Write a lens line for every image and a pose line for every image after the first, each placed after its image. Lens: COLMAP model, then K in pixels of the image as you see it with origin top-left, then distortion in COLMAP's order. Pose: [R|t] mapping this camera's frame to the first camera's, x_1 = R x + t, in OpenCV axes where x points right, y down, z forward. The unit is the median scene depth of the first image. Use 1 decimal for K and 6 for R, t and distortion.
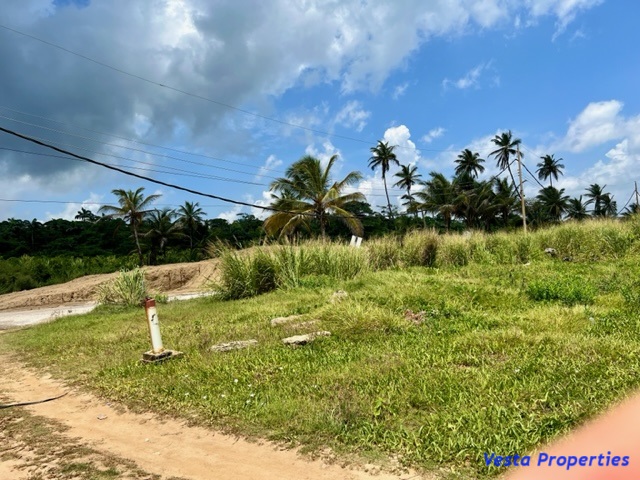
lens RADIAL K [[471.3, 0, 320.0], [0, 471.3, 240.0], [0, 0, 1]] dist [0.060724, -0.083989]
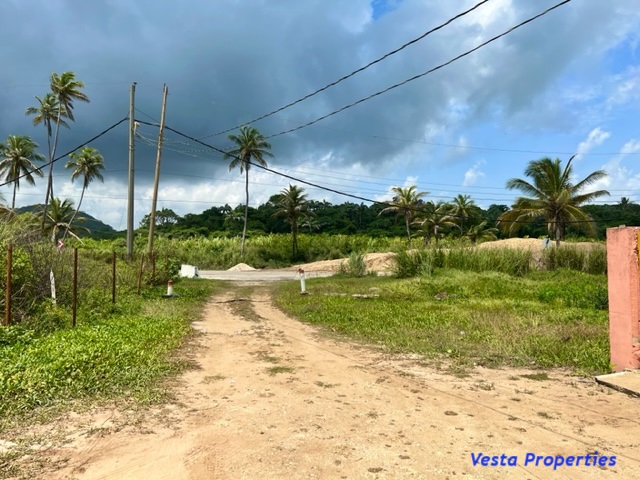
lens RADIAL K [[471.3, 0, 320.0], [0, 471.3, 240.0], [0, 0, 1]] dist [0.060724, -0.083989]
pose [[0.796925, 0.061148, -0.600975, 0.137102], [-0.037646, 0.997957, 0.051620, -0.017999], [0.602904, -0.018513, 0.797599, -0.098969]]
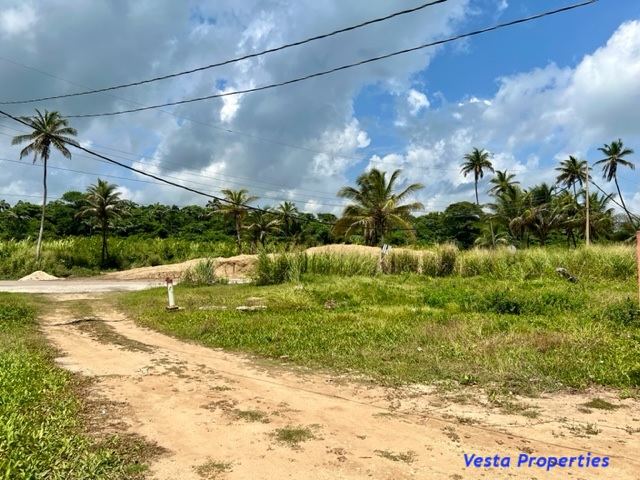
lens RADIAL K [[471.3, 0, 320.0], [0, 471.3, 240.0], [0, 0, 1]] dist [0.060724, -0.083989]
pose [[0.967707, 0.067106, -0.242982, 0.084726], [-0.064210, 0.997739, 0.019828, -0.013453], [0.243763, -0.003586, 0.969828, -0.087626]]
